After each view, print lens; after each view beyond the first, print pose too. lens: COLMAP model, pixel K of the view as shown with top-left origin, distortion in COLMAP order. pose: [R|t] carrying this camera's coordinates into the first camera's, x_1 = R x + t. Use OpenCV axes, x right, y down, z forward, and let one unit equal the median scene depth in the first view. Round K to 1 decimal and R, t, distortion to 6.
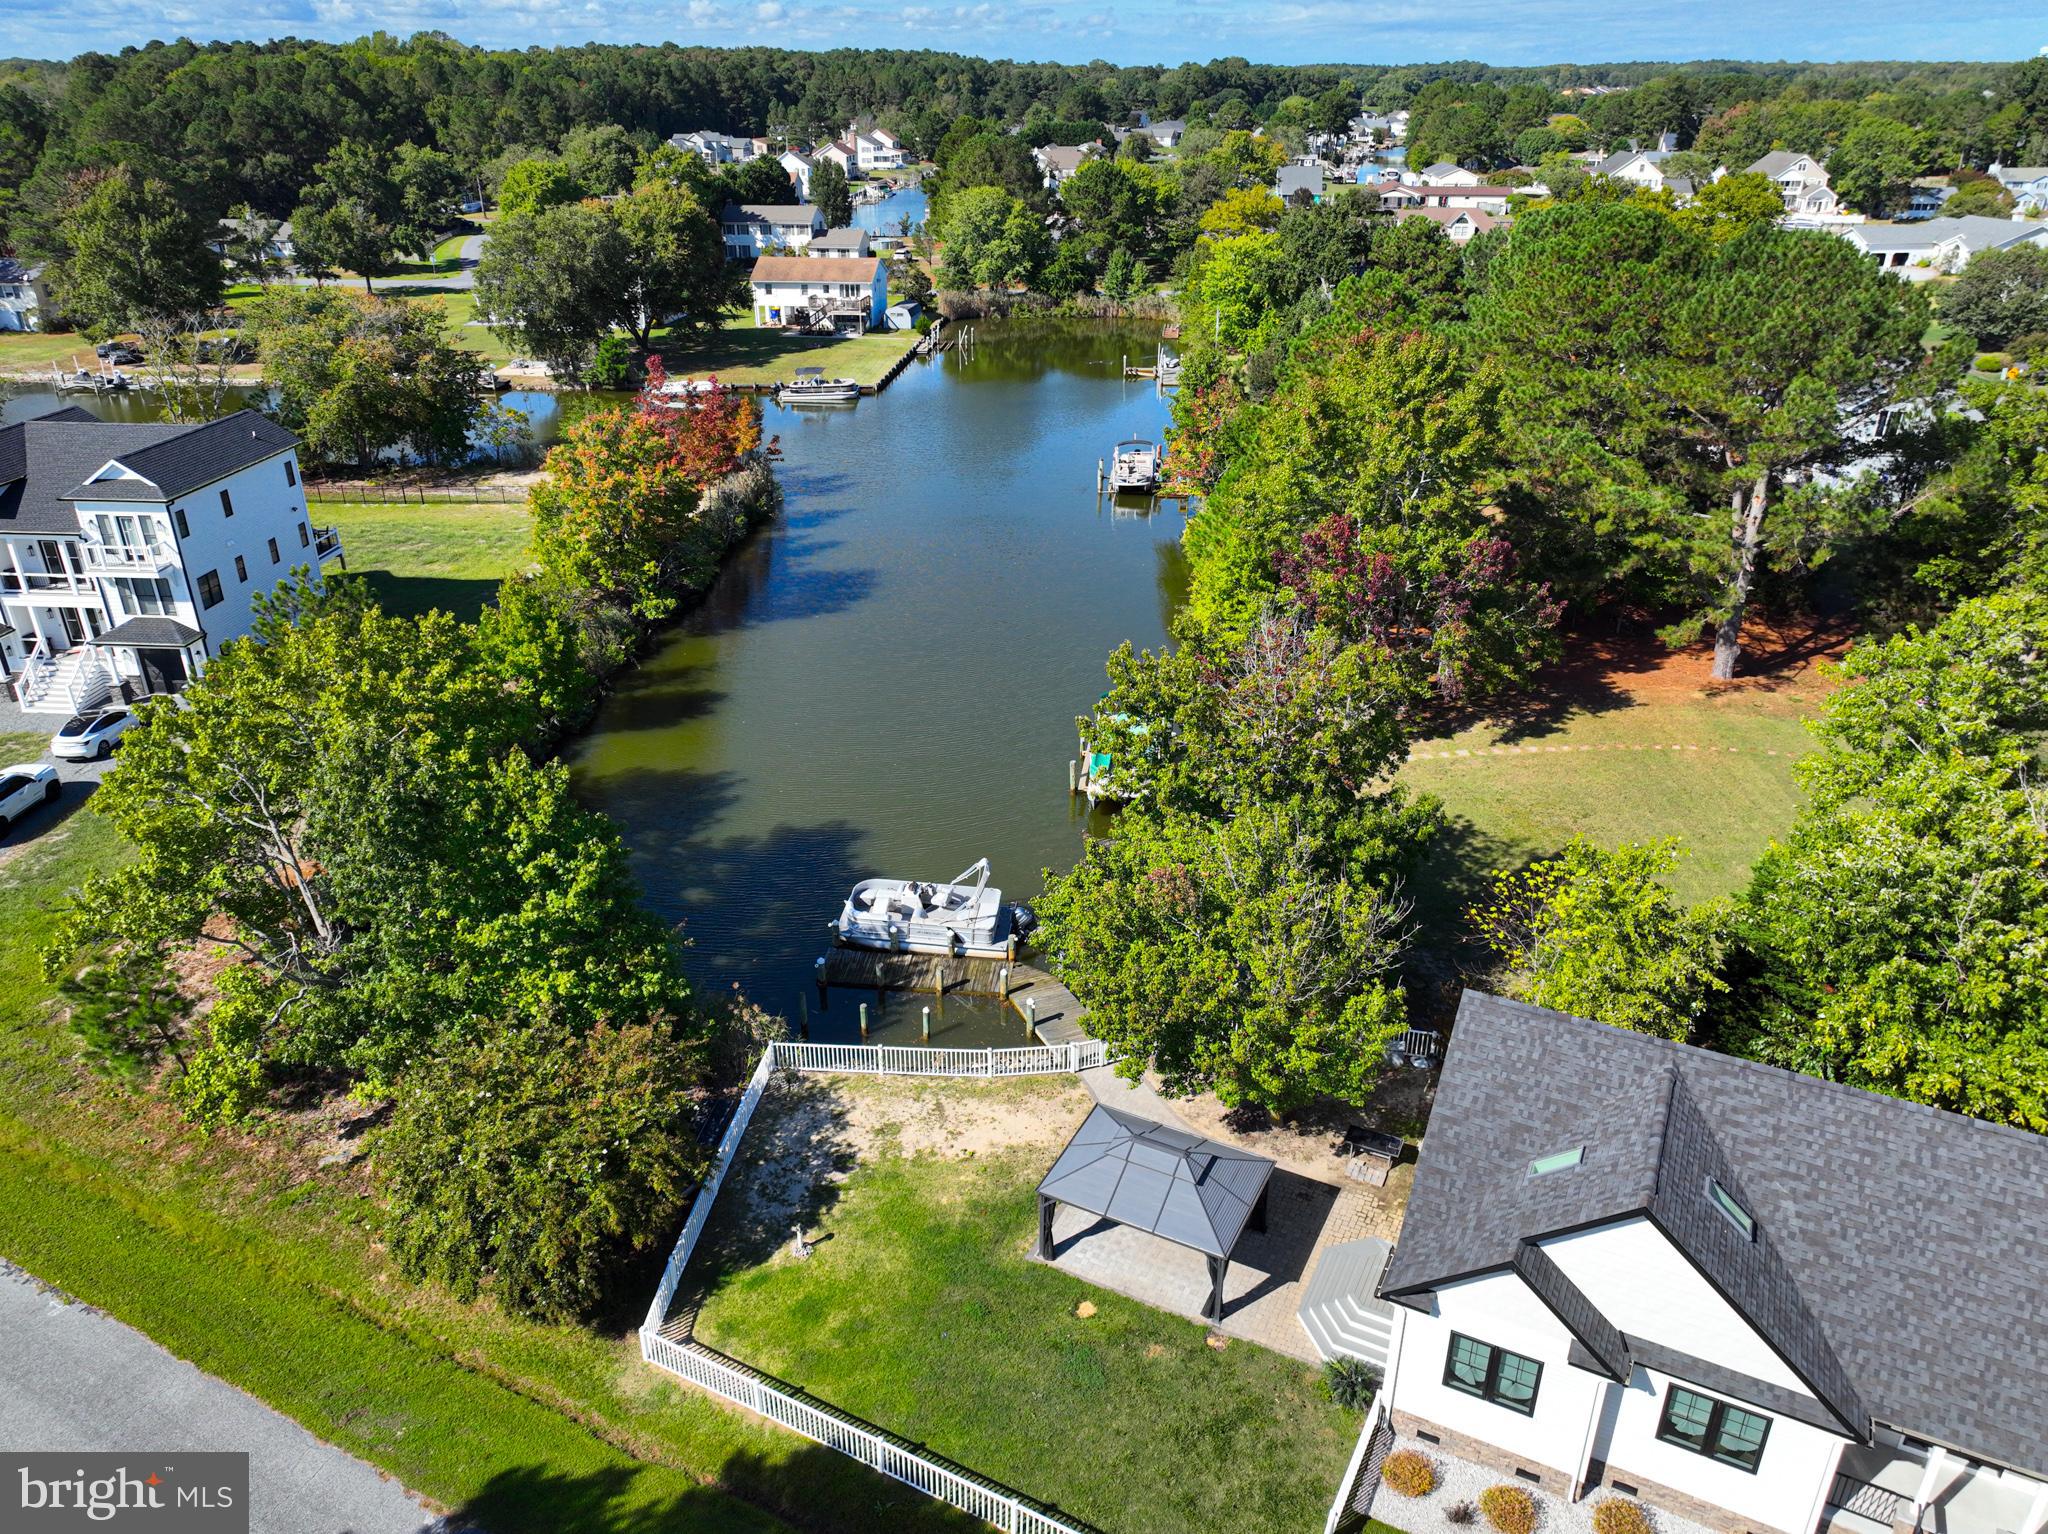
lens RADIAL K [[1450.2, 0, 1022.6], [0, 1450.2, 772.8], [0, 0, 1]] dist [-0.005847, 0.021861]
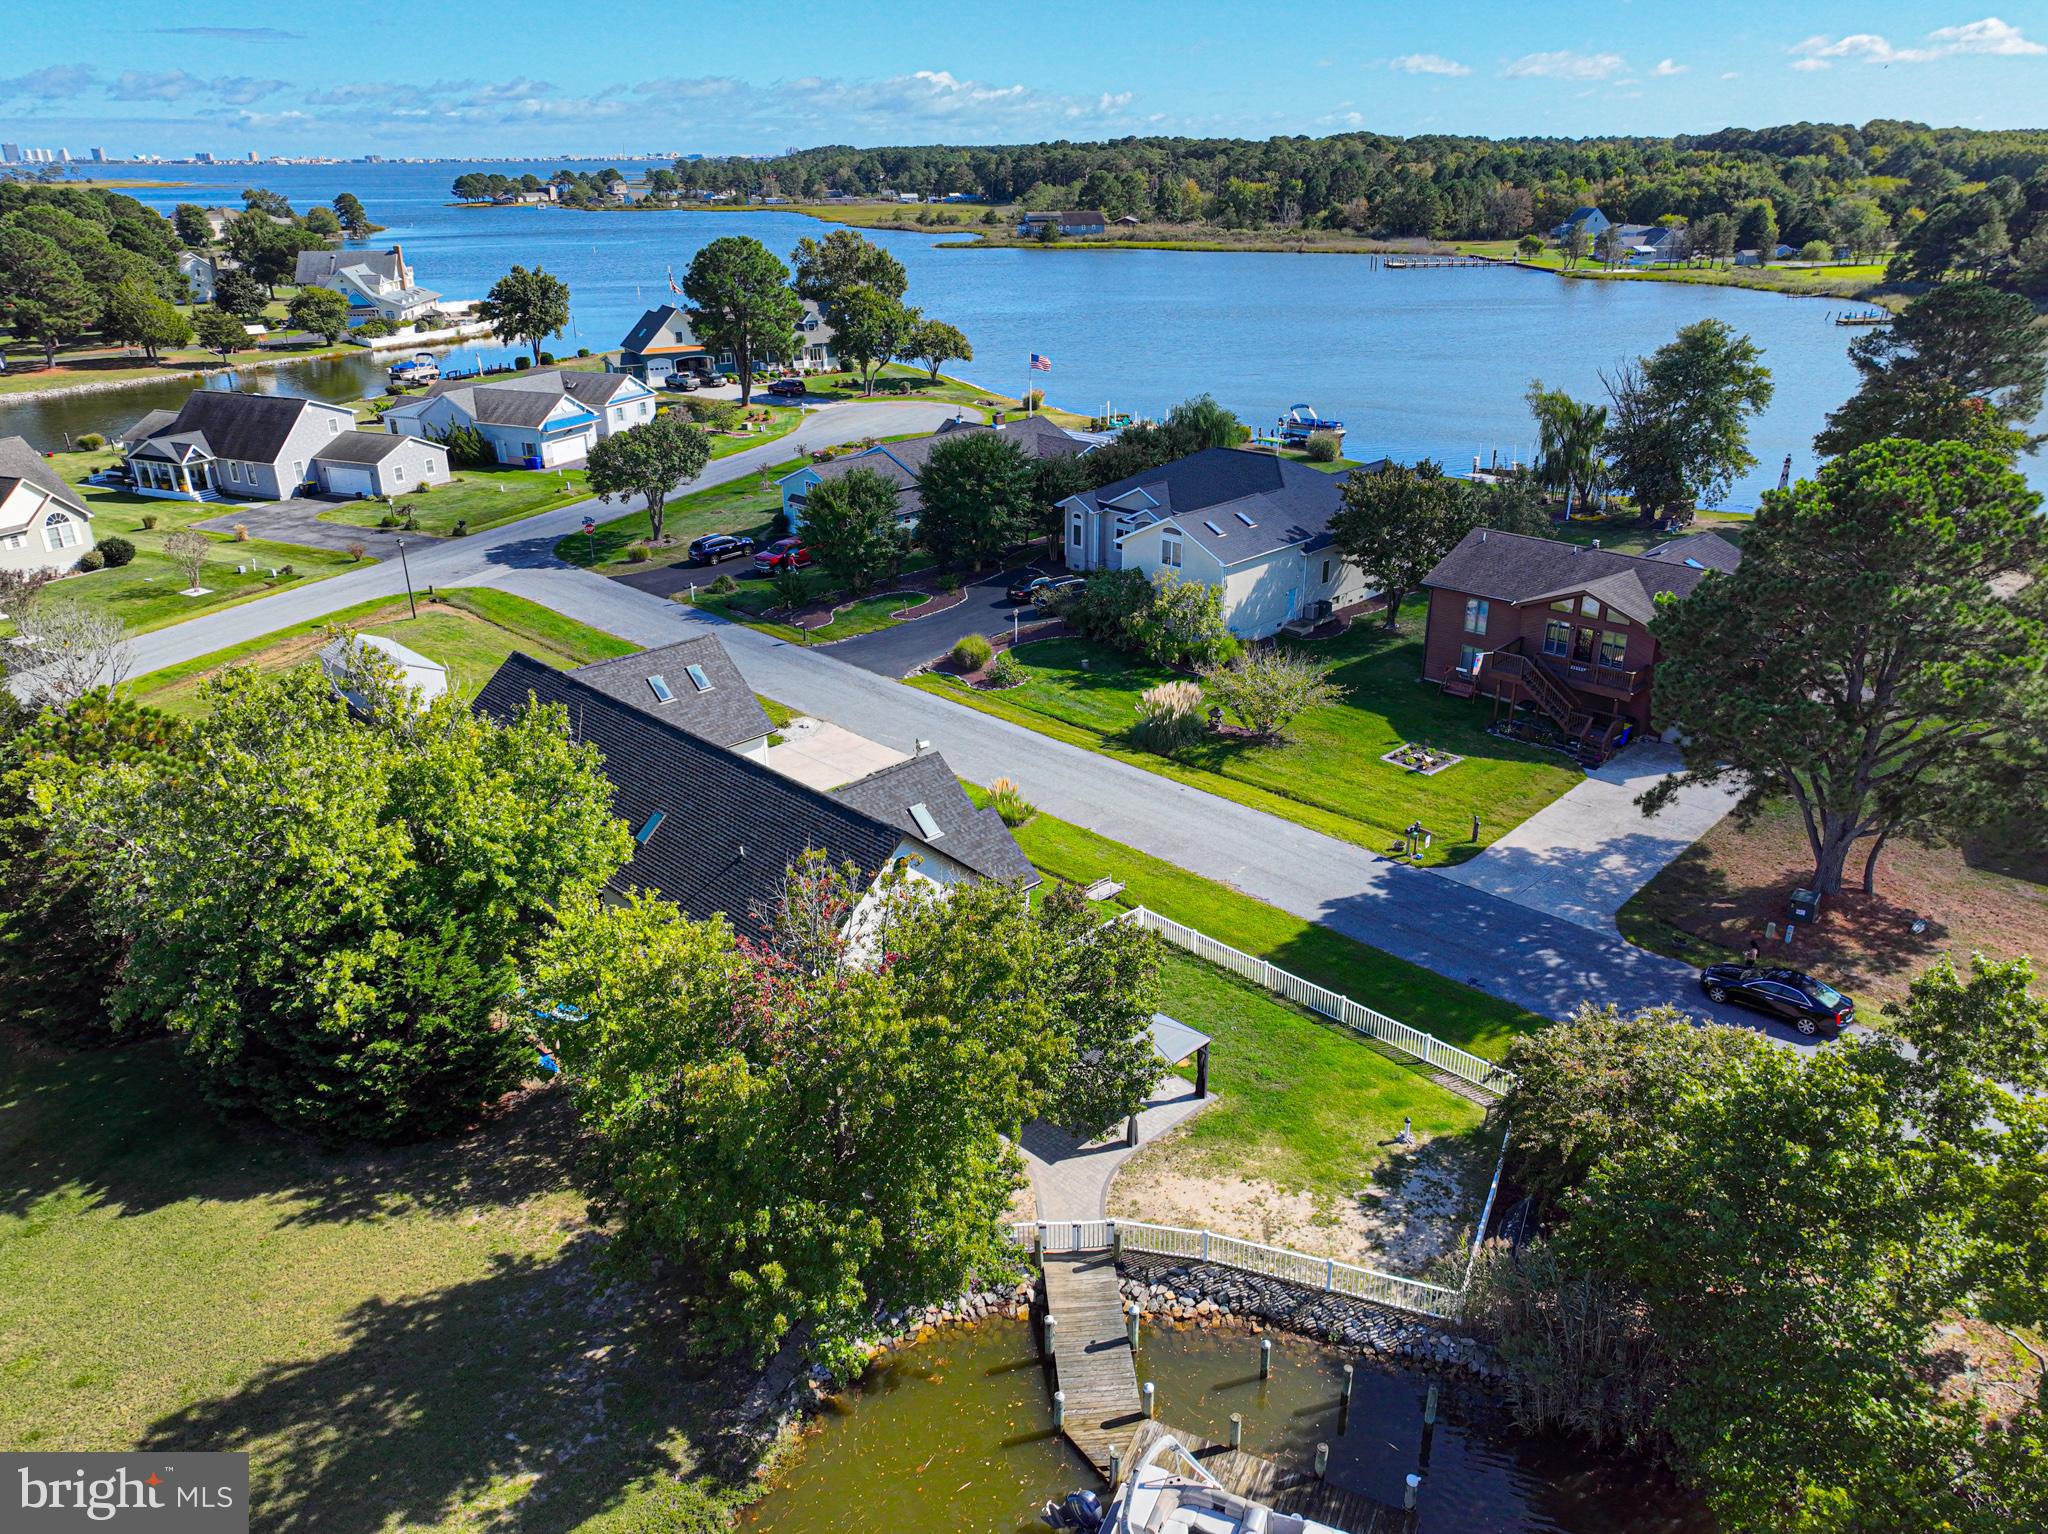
lens RADIAL K [[1437.6, 0, 1025.2], [0, 1437.6, 767.8], [0, 0, 1]] dist [-0.007700, 0.026681]
pose [[-0.951382, -0.111203, 0.287238, -0.079276], [0.144167, 0.663327, 0.734312, -0.380278], [-0.272190, 0.740021, -0.615045, 0.777853]]
